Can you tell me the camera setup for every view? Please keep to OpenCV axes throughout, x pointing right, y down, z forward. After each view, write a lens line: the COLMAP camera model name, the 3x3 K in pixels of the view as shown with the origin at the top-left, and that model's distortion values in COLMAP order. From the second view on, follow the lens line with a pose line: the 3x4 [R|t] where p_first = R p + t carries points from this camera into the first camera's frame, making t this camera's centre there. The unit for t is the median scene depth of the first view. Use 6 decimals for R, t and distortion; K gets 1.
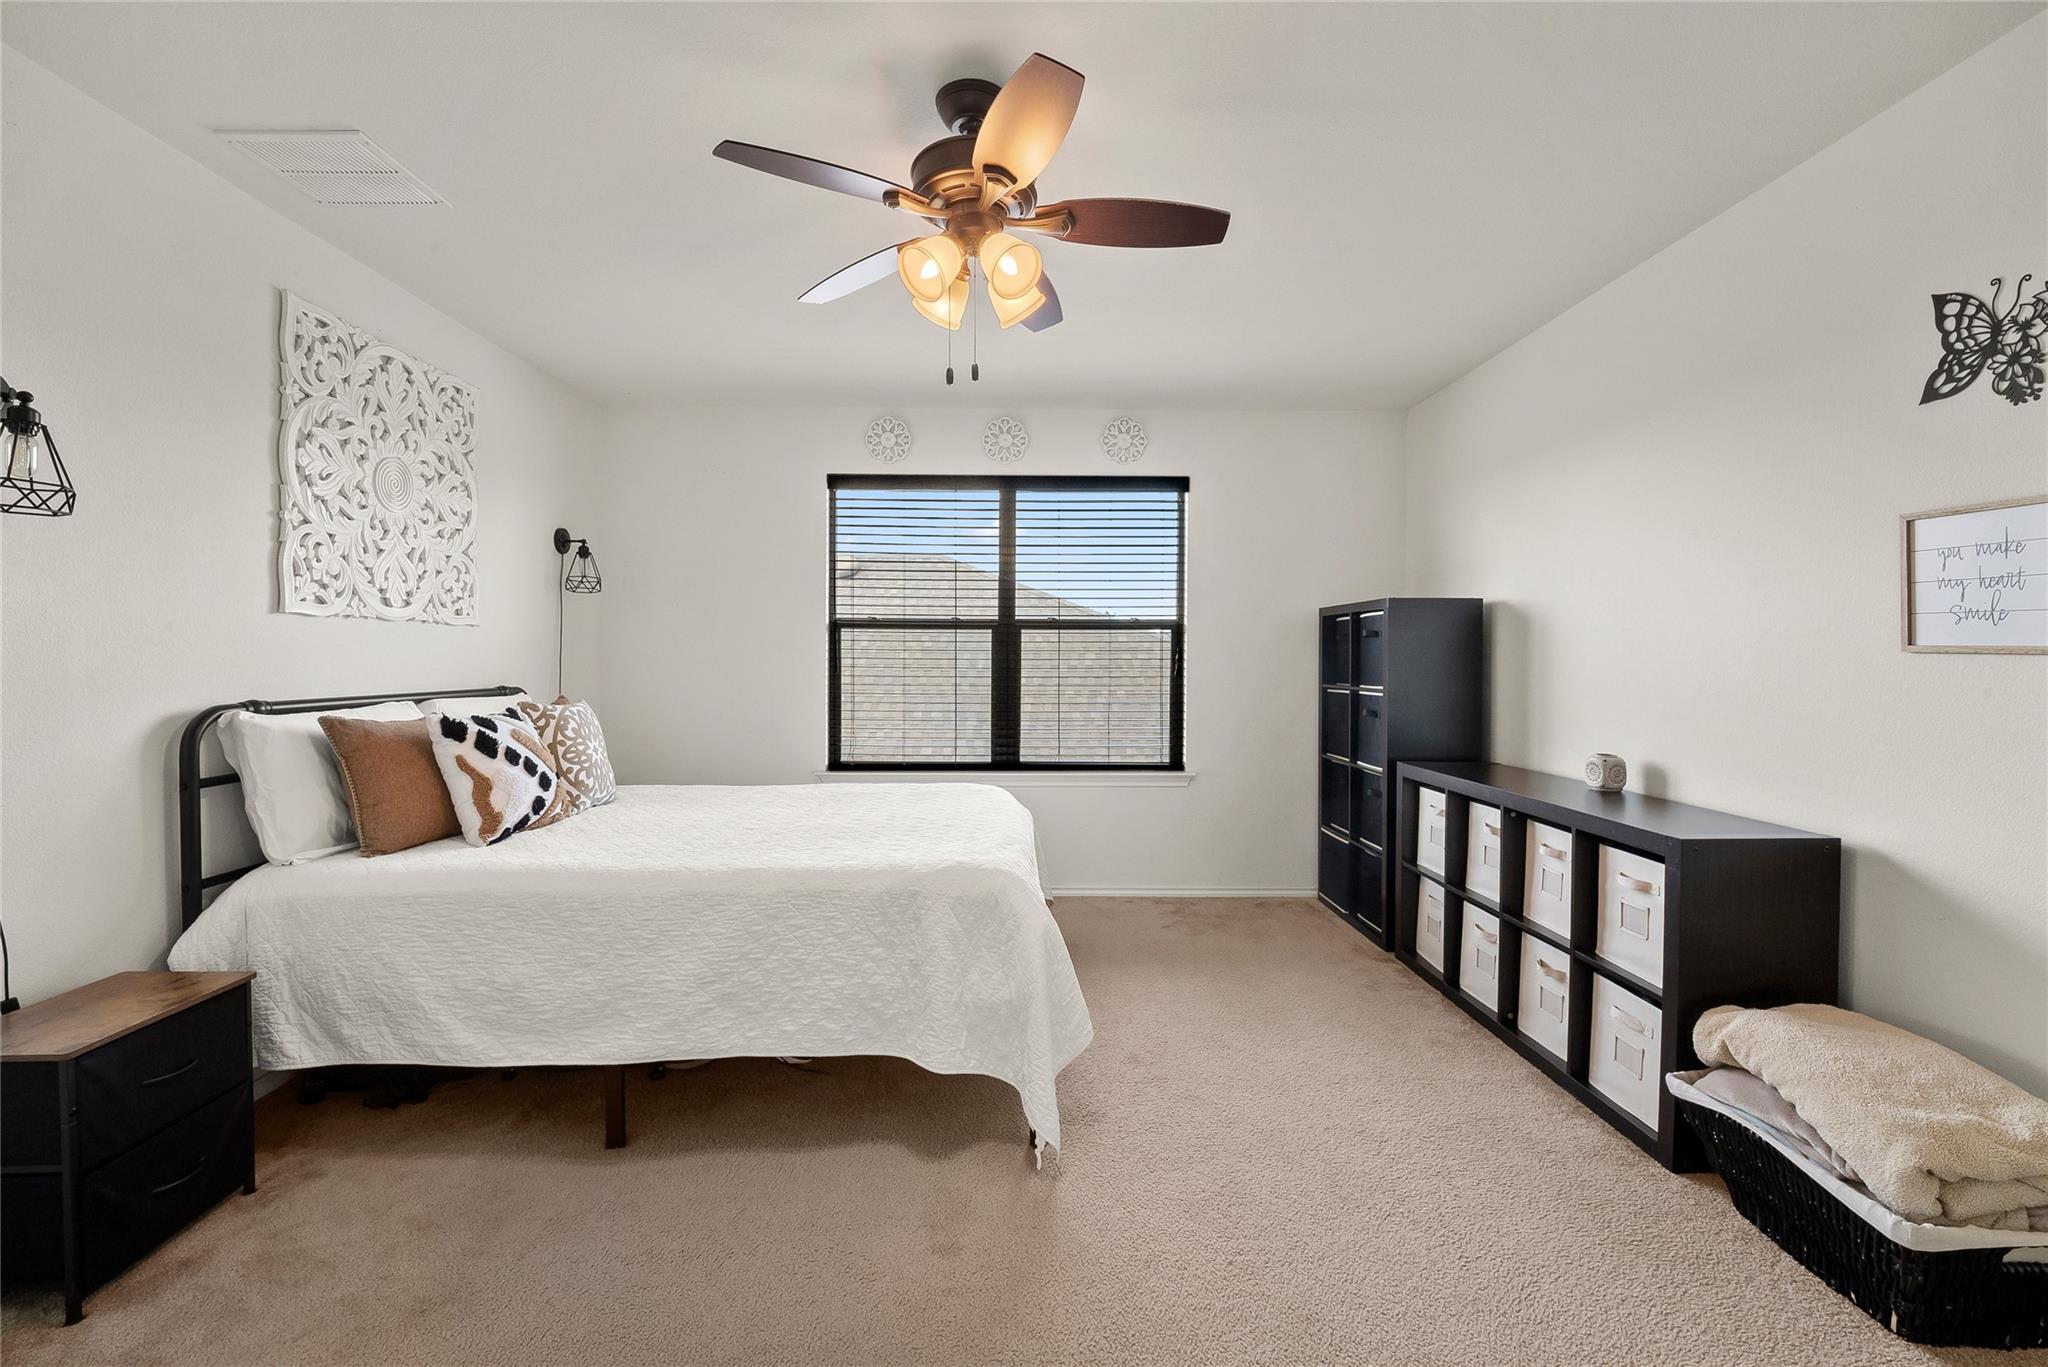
lens RADIAL K [[870.1, 0, 1029.9], [0, 870.1, 658.5], [0, 0, 1]] dist [0.001152, -0.016978]
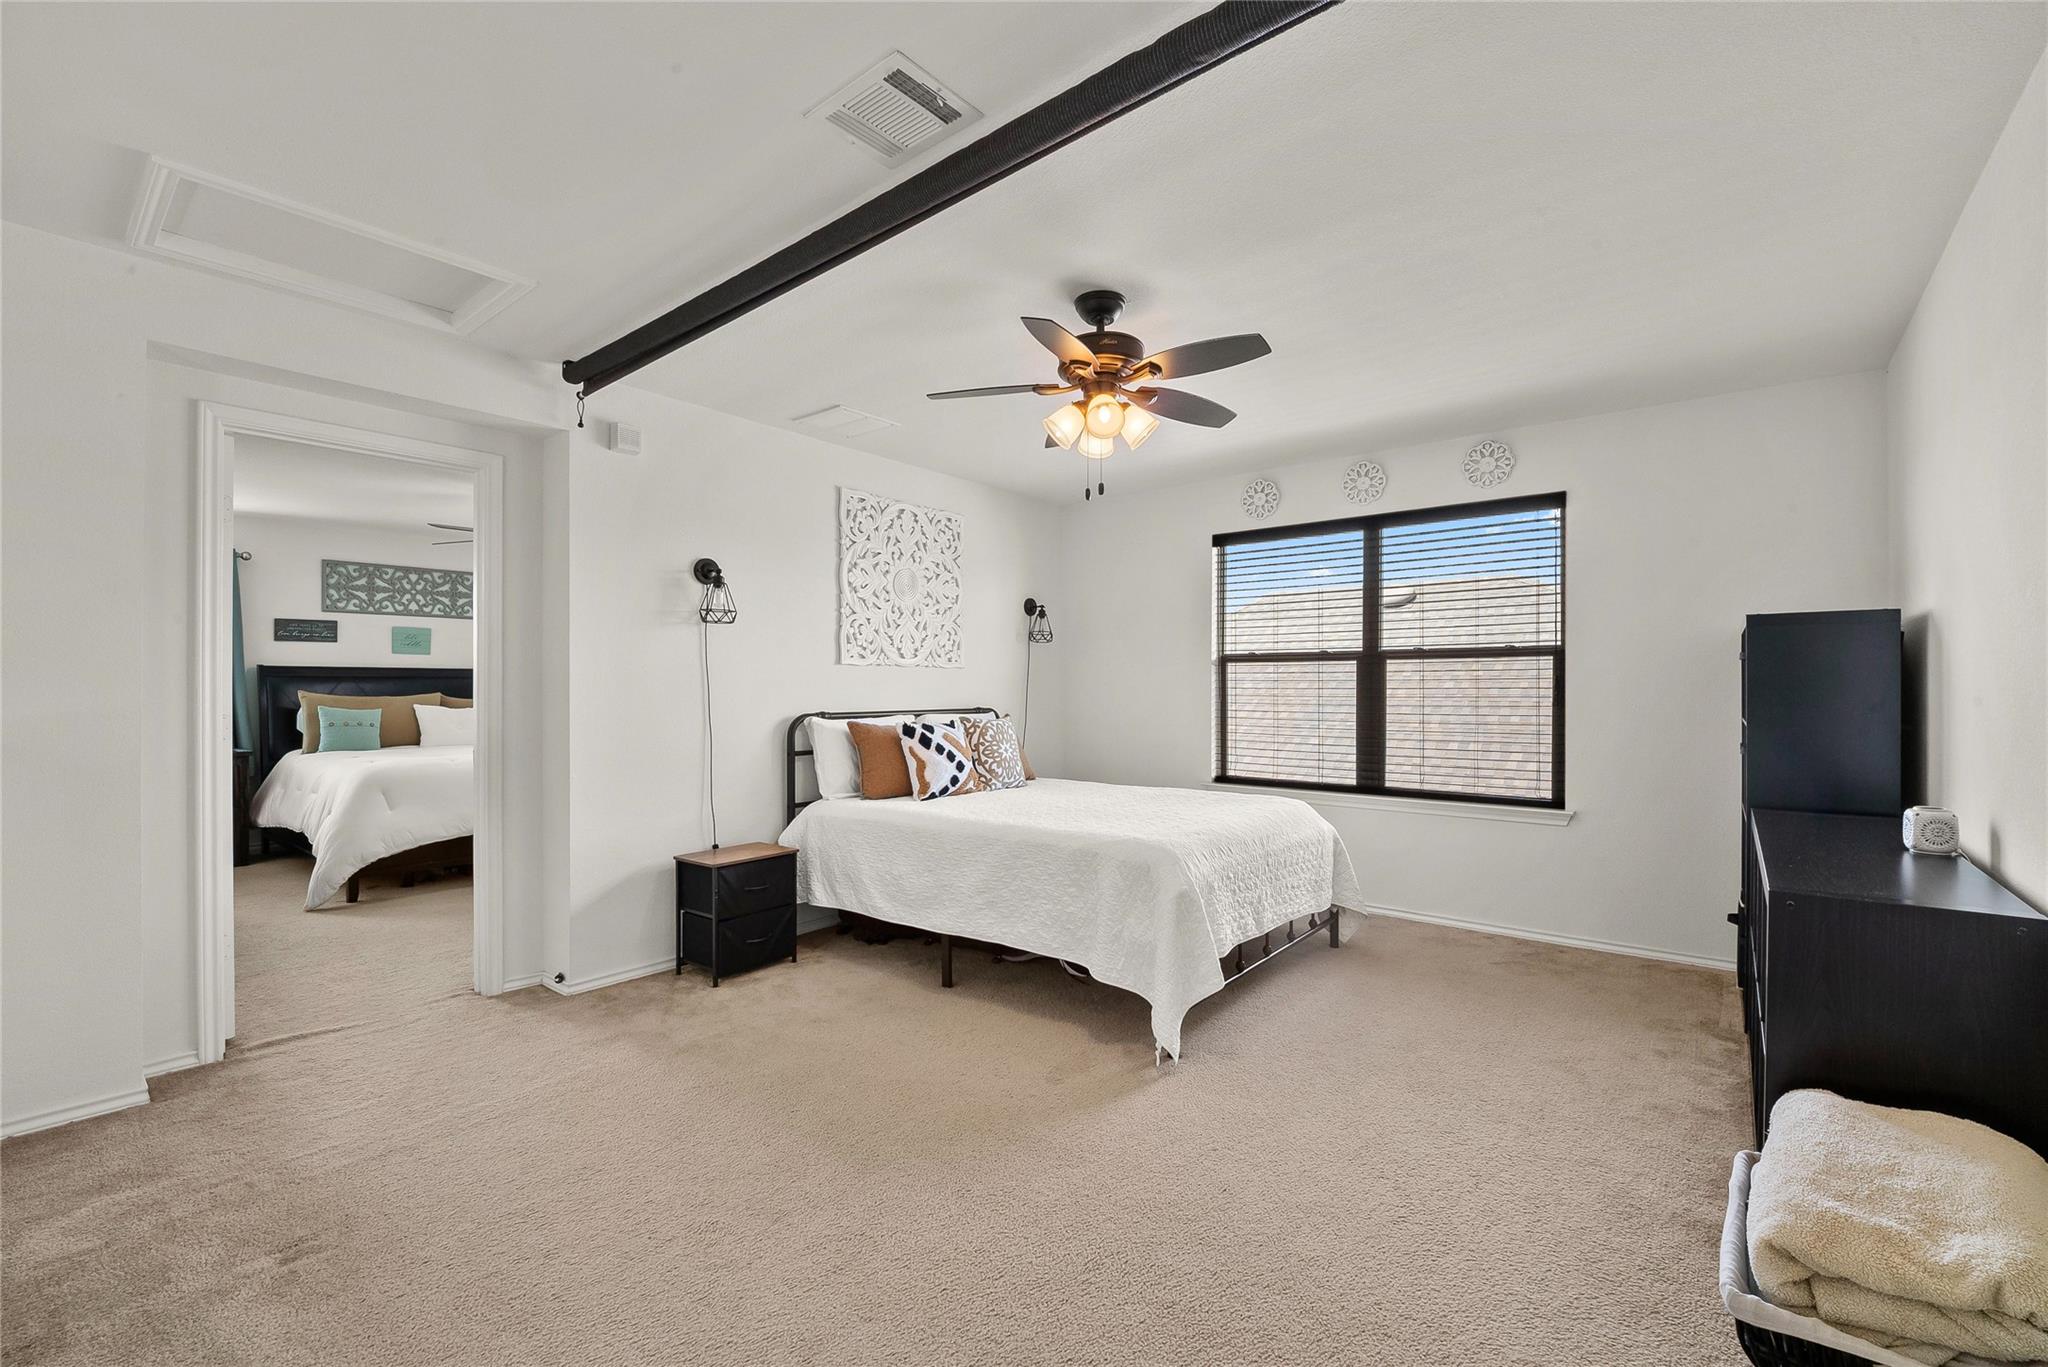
lens RADIAL K [[861.1, 0, 1030.4], [0, 861.1, 680.9], [0, 0, 1]] dist [0.001054, -0.019724]
pose [[0.756505, -0.010039, -0.653911, 0.570609], [0.003258, 0.999928, -0.011582, 0.004094], [0.653980, 0.006631, 0.756483, -0.105724]]
